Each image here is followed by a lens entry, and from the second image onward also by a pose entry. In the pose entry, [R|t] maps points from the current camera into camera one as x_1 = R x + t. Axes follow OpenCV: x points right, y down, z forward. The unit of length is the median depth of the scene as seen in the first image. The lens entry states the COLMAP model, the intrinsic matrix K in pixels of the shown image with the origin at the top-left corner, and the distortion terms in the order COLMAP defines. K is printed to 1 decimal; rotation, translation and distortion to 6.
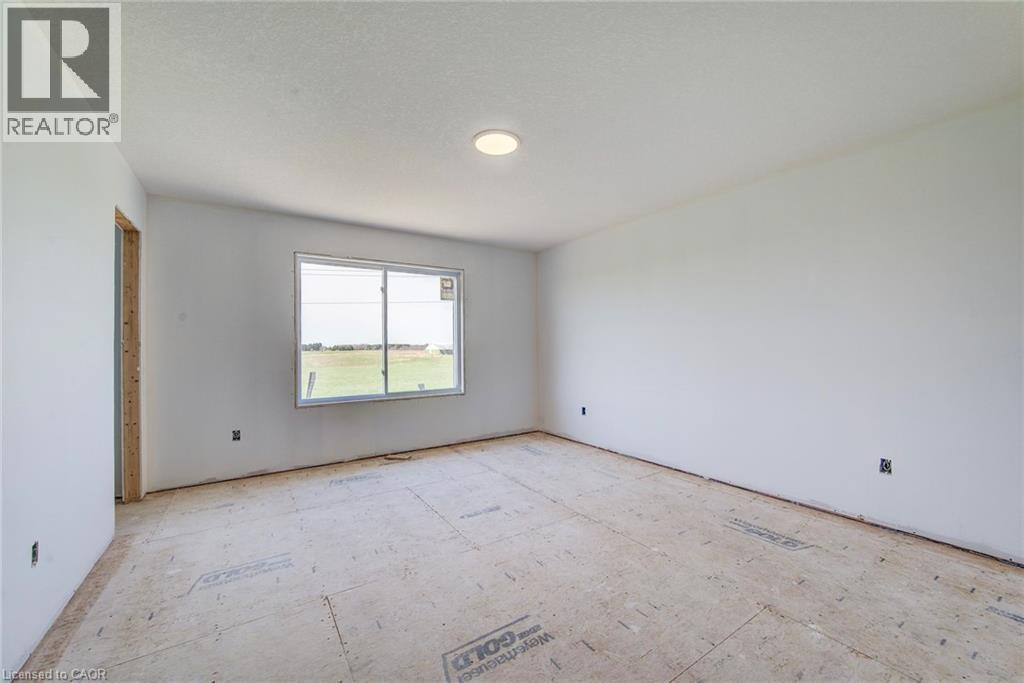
lens RADIAL K [[396.9, 0, 516.2], [0, 396.9, 348.1], [0, 0, 1]] dist [0.000123, -0.000257]
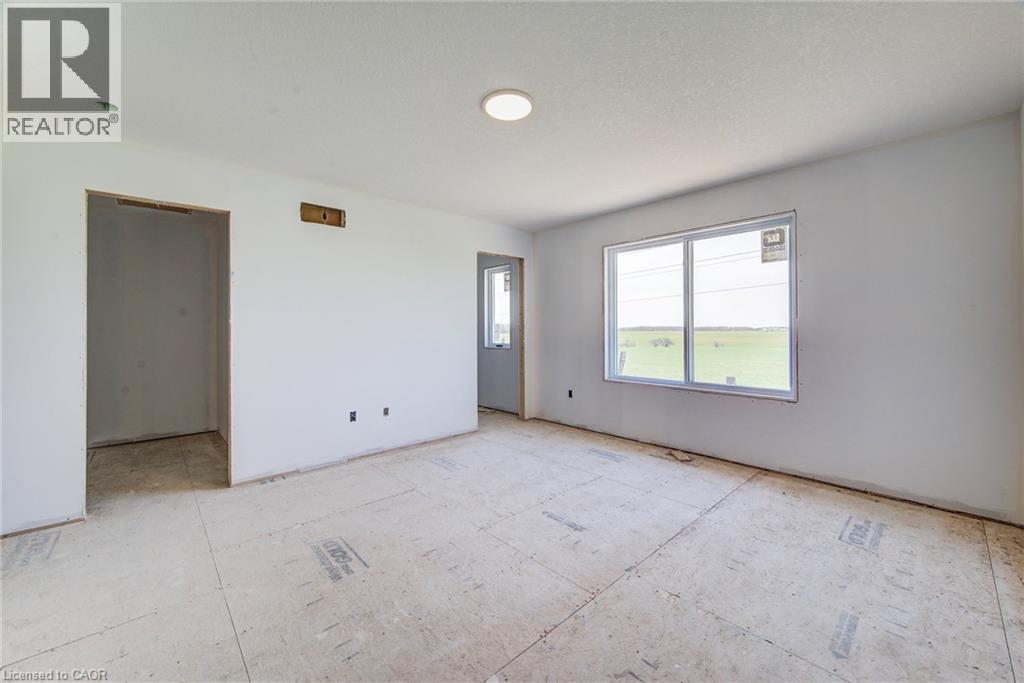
lens RADIAL K [[396.9, 0, 512.7], [0, 396.9, 334.3], [0, 0, 1]] dist [0.000123, -0.000257]
pose [[0.163744, 0.023846, -0.986215, 0.520259], [-0.002111, 0.999714, 0.023822, -0.011422], [0.986501, -0.001819, 0.163747, 0.524954]]
